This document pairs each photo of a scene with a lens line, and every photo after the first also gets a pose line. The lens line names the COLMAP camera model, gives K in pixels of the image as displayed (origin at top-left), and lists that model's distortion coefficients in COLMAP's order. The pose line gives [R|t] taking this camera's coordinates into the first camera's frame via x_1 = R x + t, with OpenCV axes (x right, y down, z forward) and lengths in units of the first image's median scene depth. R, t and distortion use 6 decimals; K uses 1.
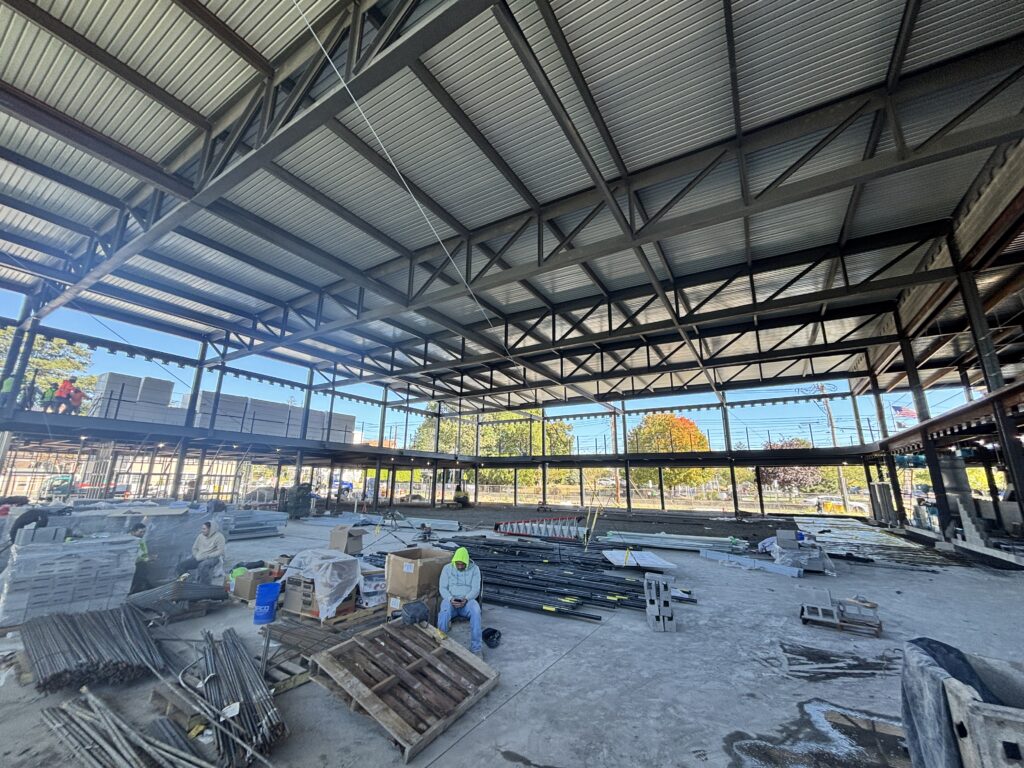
lens RADIAL K [[411.9, 0, 513.4], [0, 411.9, 374.0], [0, 0, 1]] dist [-0.003163, -0.000134]
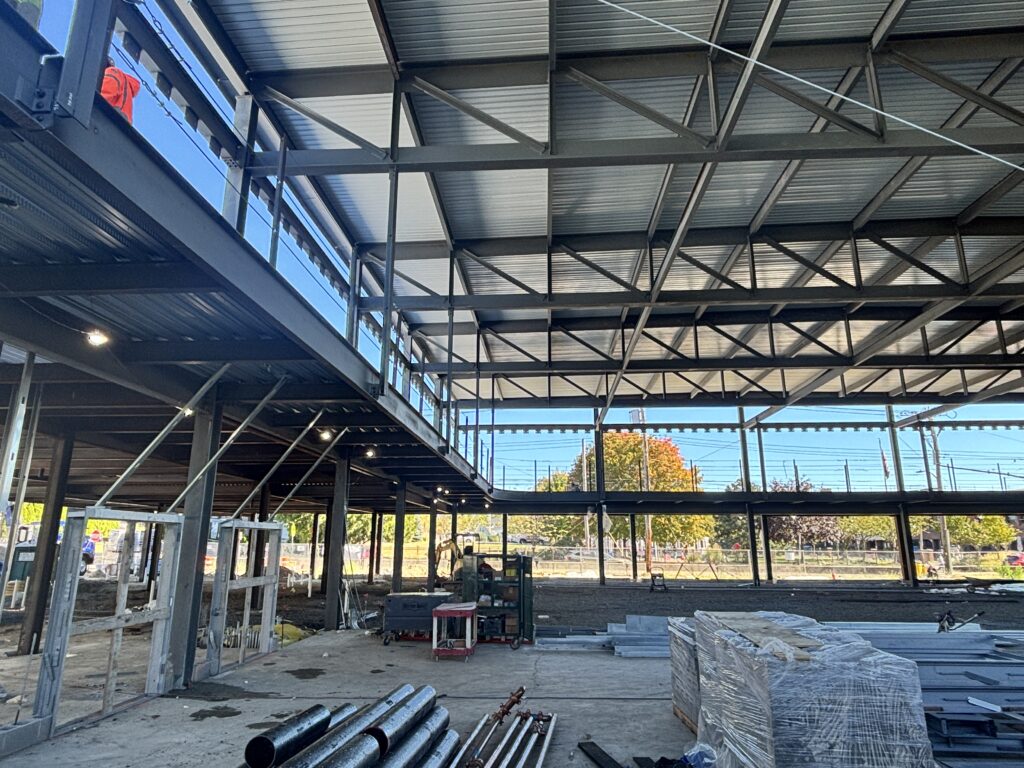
lens RADIAL K [[646.7, 0, 504.8], [0, 646.7, 389.7], [0, 0, 1]] dist [-0.009961, -0.003162]
pose [[0.892161, 0.096135, 0.441369, -0.337964], [-0.111537, 0.993719, 0.009013, 0.050335], [-0.437730, -0.057270, 0.897281, 0.209296]]
